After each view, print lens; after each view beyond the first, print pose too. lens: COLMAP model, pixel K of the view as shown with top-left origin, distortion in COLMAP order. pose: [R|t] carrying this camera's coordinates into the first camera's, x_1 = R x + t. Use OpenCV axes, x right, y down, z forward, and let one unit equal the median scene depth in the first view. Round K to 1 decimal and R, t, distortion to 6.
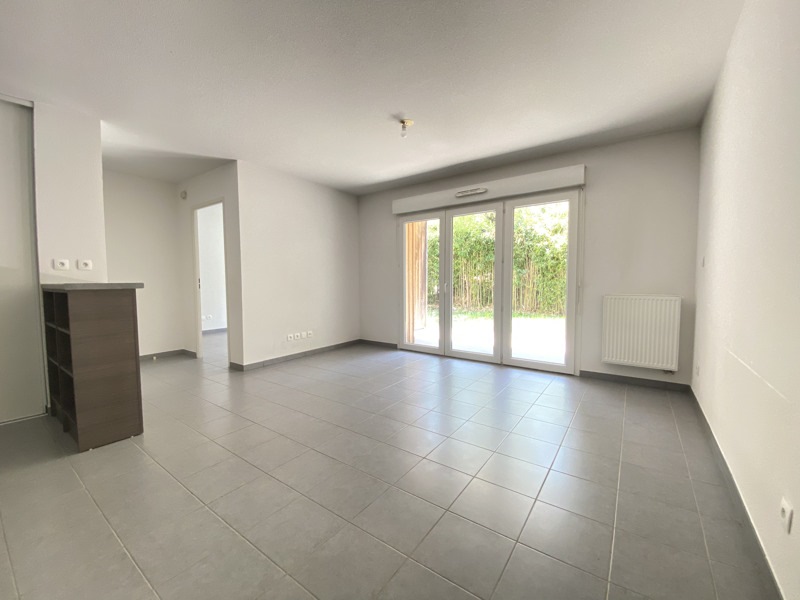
lens RADIAL K [[328.6, 0, 396.9], [0, 328.6, 298.6], [0, 0, 1]] dist [0.000295, -0.001788]
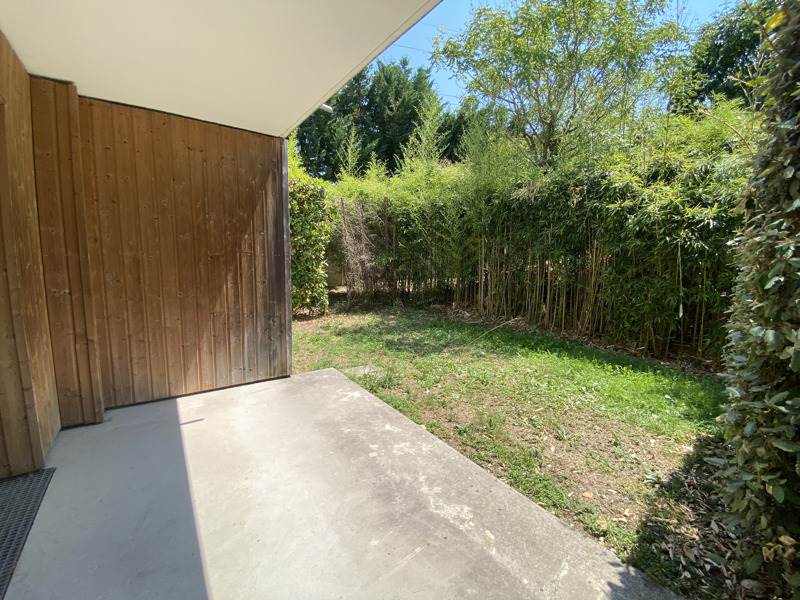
lens RADIAL K [[328.6, 0, 404.7], [0, 328.6, 299.2], [0, 0, 1]] dist [0.000295, -0.001788]
pose [[0.957672, 0.061485, -0.281219, 0.565954], [-0.042452, 0.996407, 0.073283, -0.099401], [0.284714, -0.058243, 0.956842, 0.877298]]
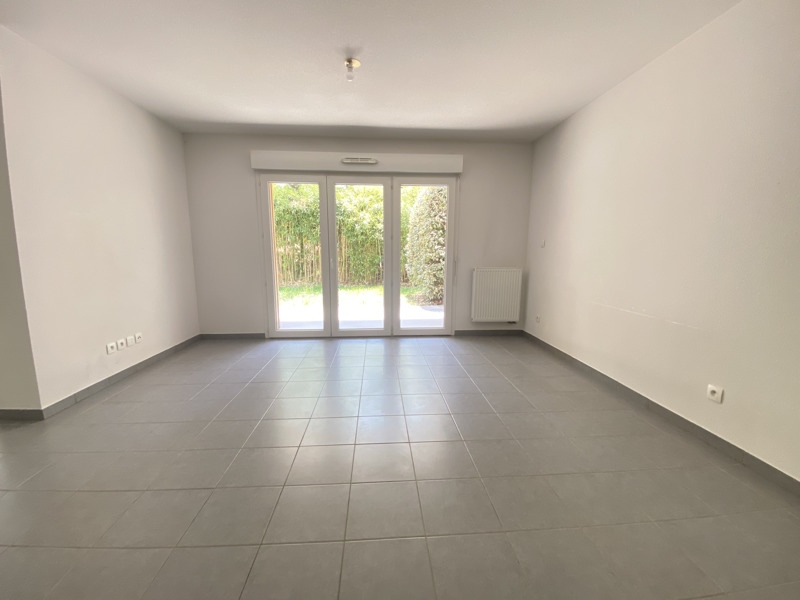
lens RADIAL K [[328.6, 0, 403.0], [0, 328.6, 303.5], [0, 0, 1]] dist [0.000295, -0.001788]
pose [[0.754713, -0.091688, 0.649616, -0.286492], [0.027316, 0.993719, 0.108519, -0.015812], [-0.655486, -0.064156, 0.752477, 0.165122]]
